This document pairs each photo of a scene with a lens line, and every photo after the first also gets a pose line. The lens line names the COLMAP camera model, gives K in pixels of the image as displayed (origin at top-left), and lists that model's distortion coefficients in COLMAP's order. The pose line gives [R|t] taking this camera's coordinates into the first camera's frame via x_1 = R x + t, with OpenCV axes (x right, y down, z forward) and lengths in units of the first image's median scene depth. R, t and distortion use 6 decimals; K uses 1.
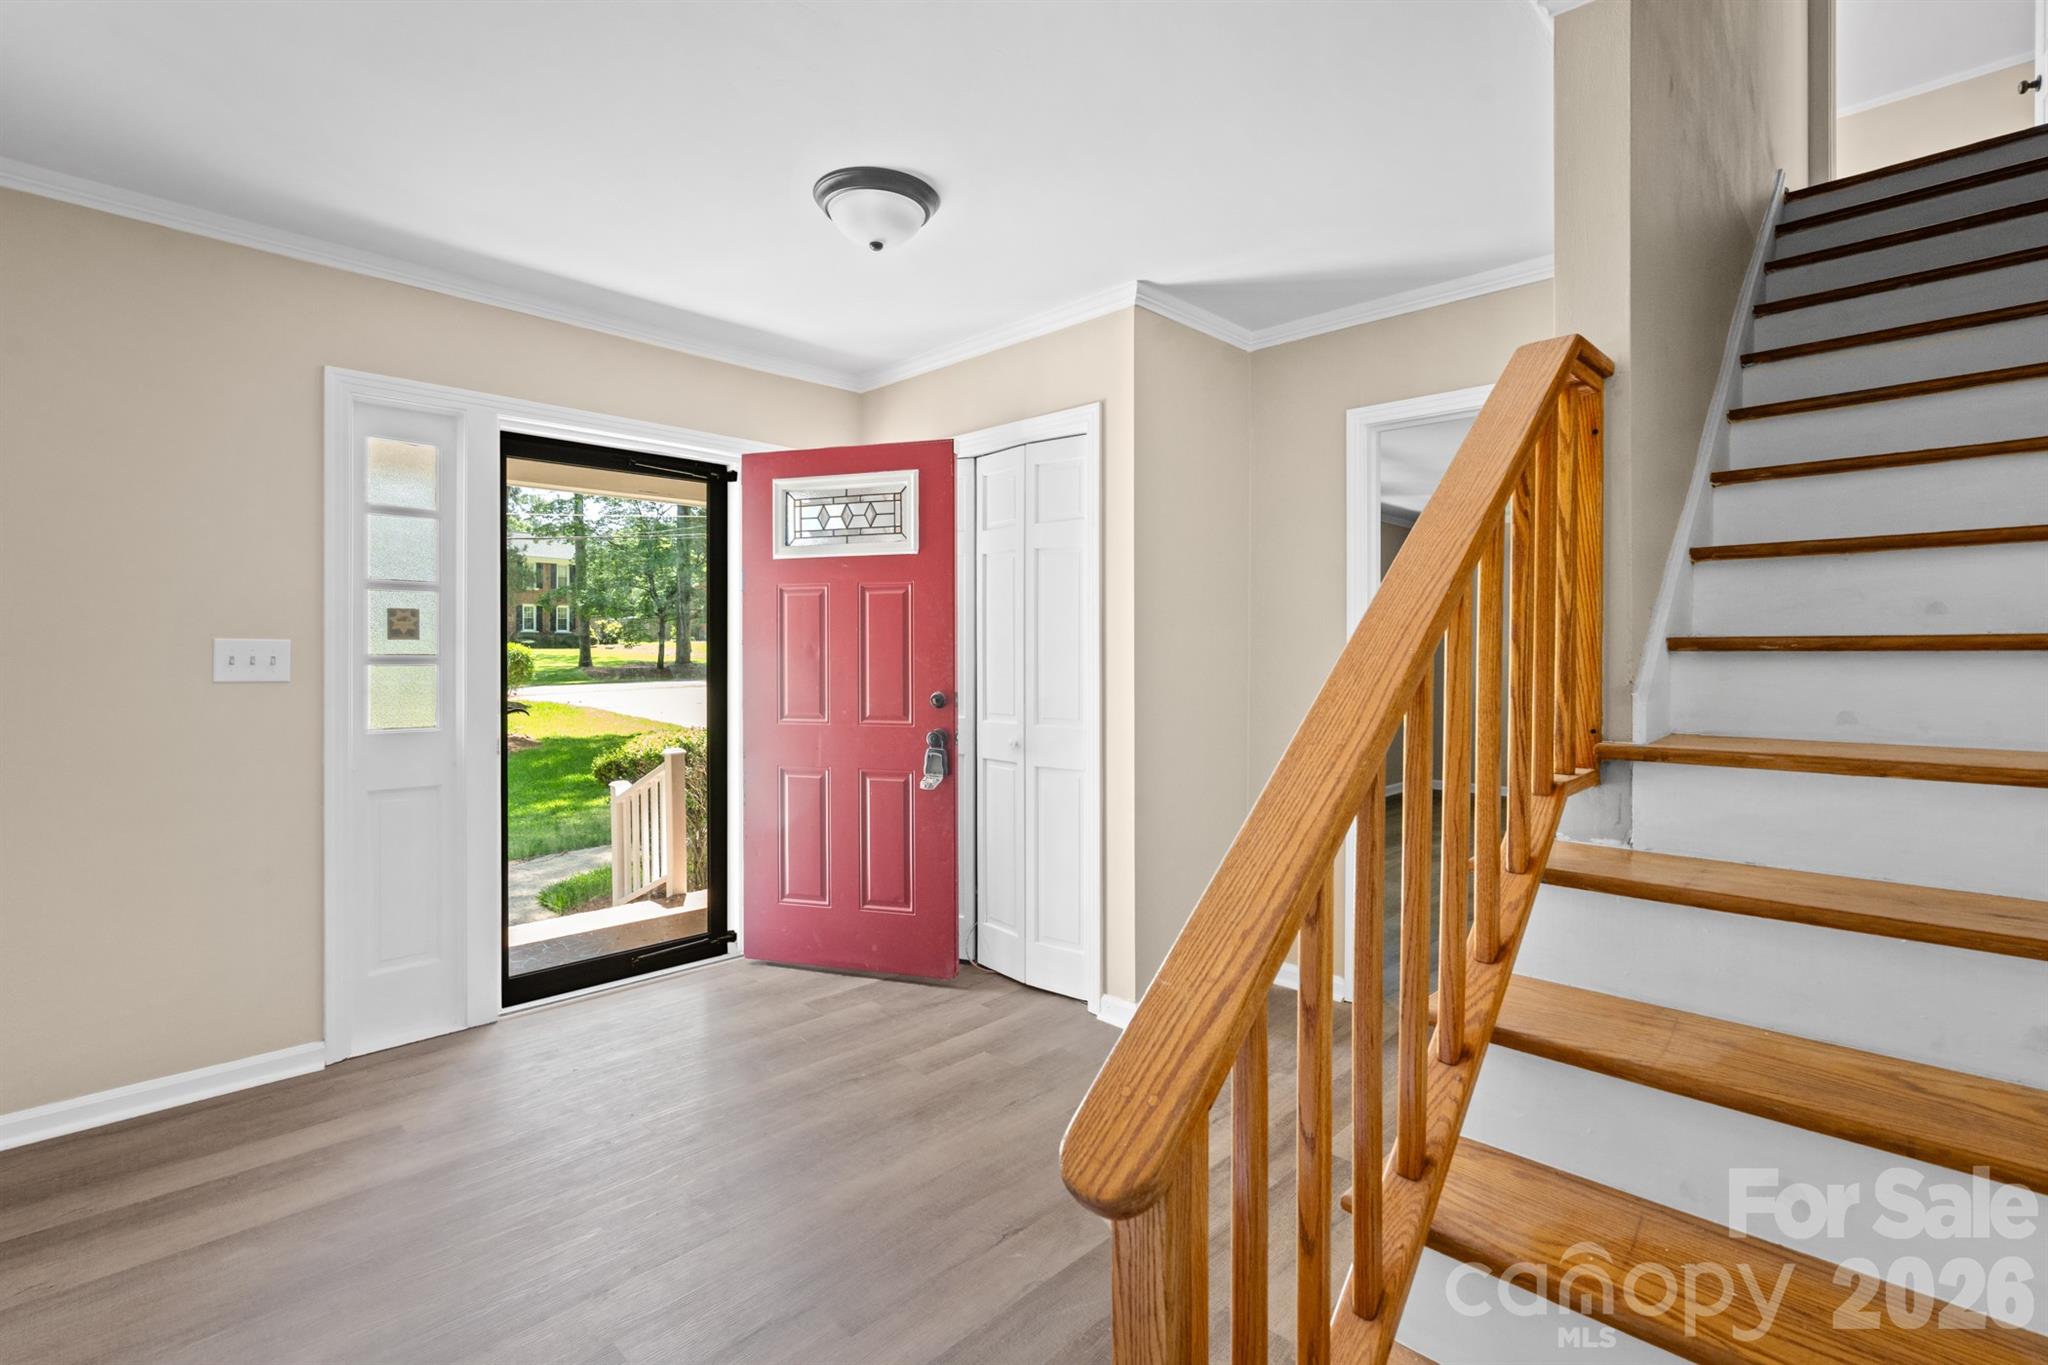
lens RADIAL K [[941.4, 0, 1026.5], [0, 941.4, 668.1], [0, 0, 1]] dist [-0.004086, -0.000430]
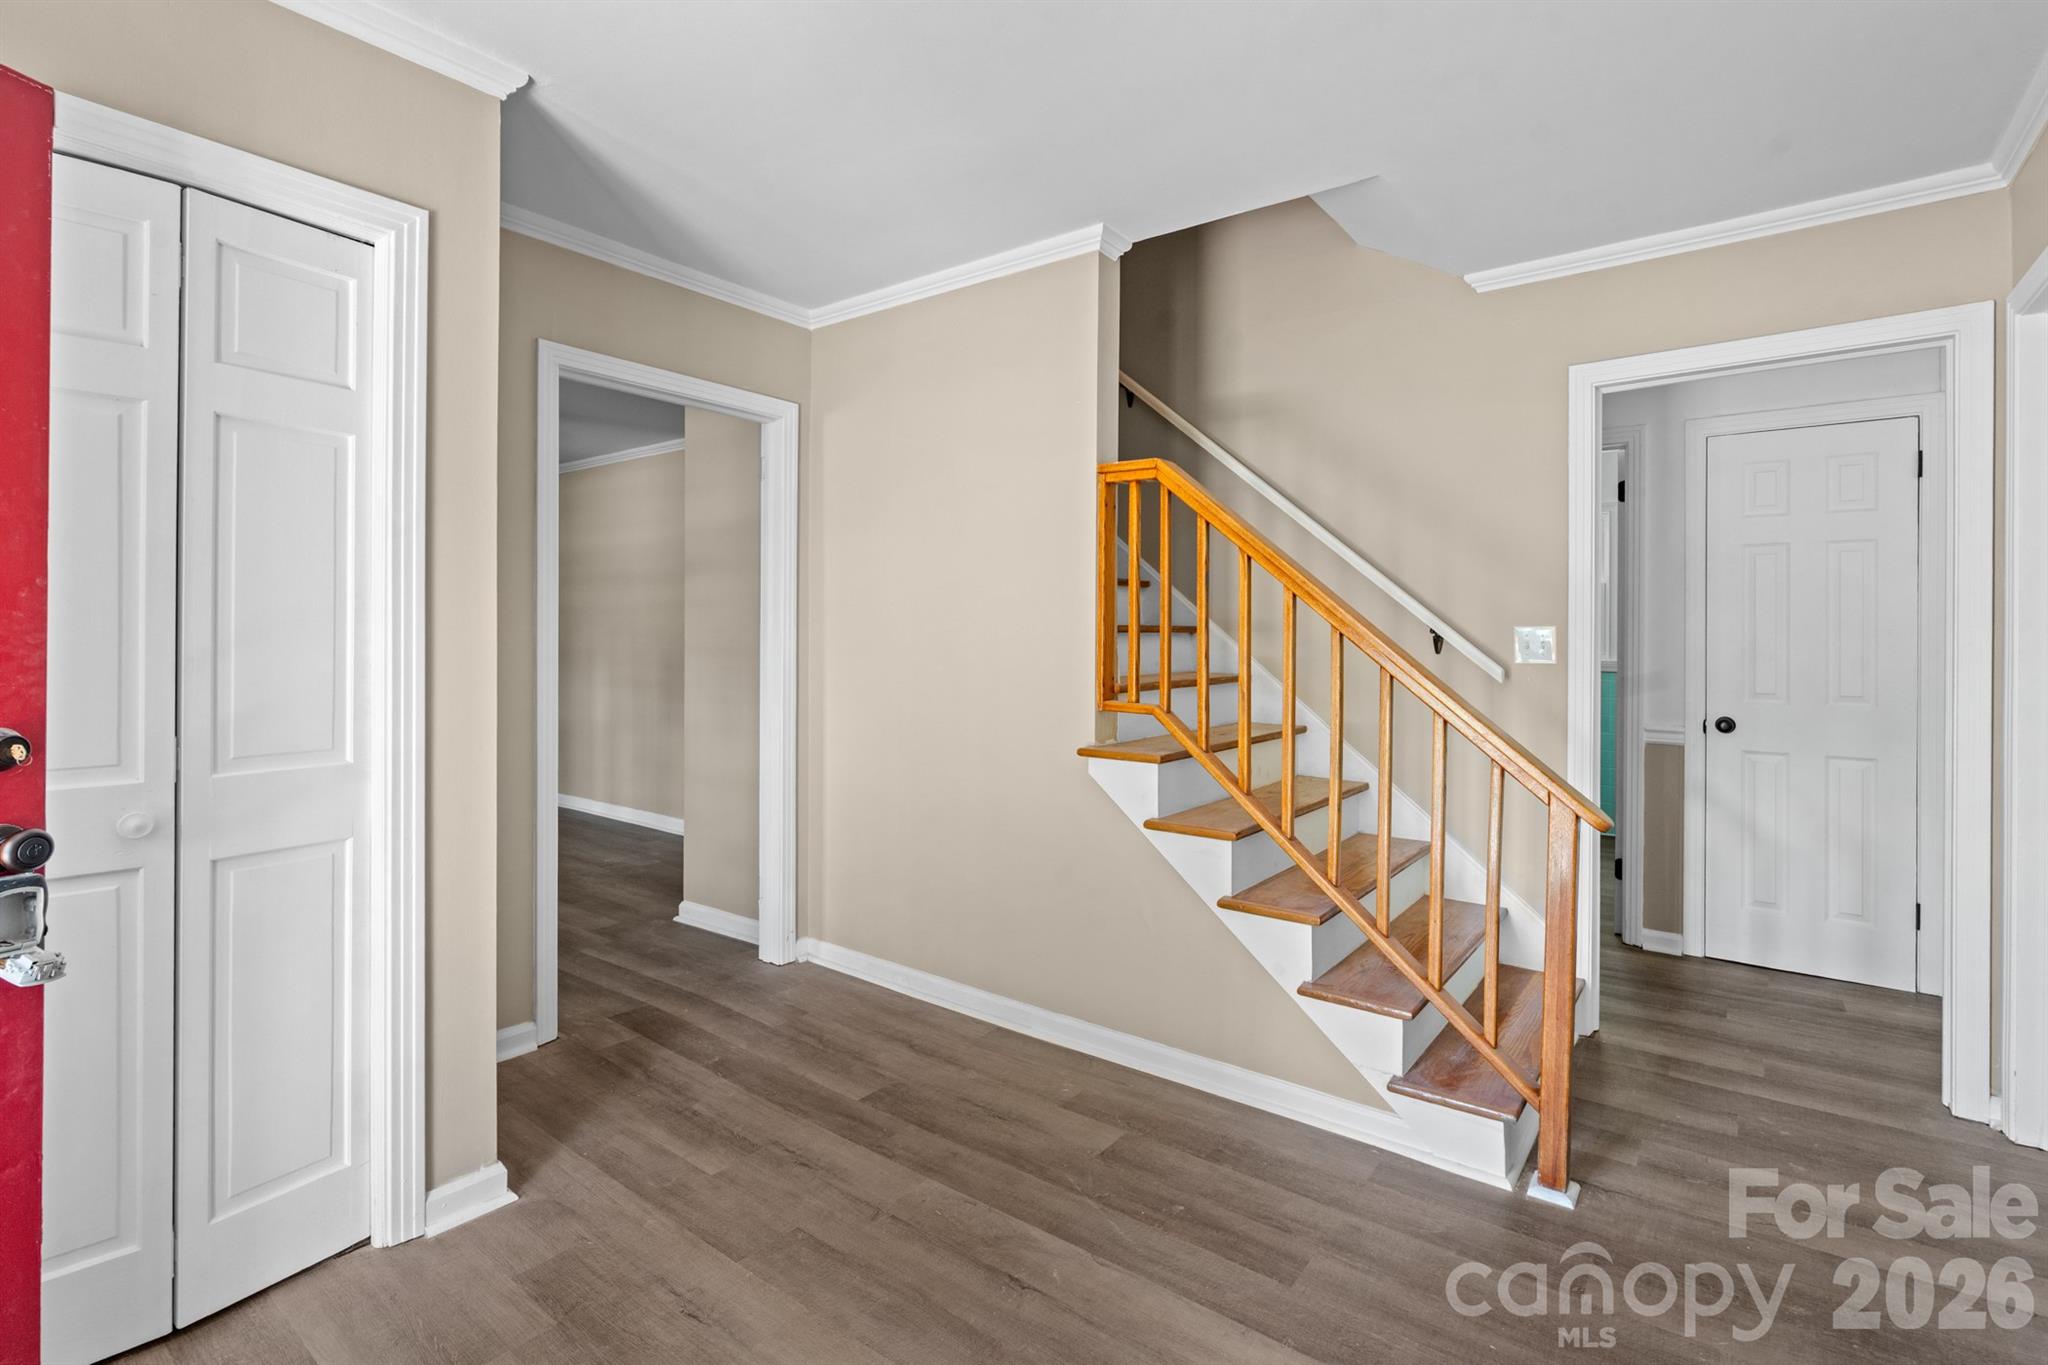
lens RADIAL K [[941.4, 0, 1031.6], [0, 941.4, 630.5], [0, 0, 1]] dist [-0.004086, -0.000430]
pose [[-0.135552, -0.005983, 0.990752, -0.540802], [-0.000217, 0.999982, 0.006009, -0.018222], [-0.990770, 0.000600, -0.135551, 0.662051]]
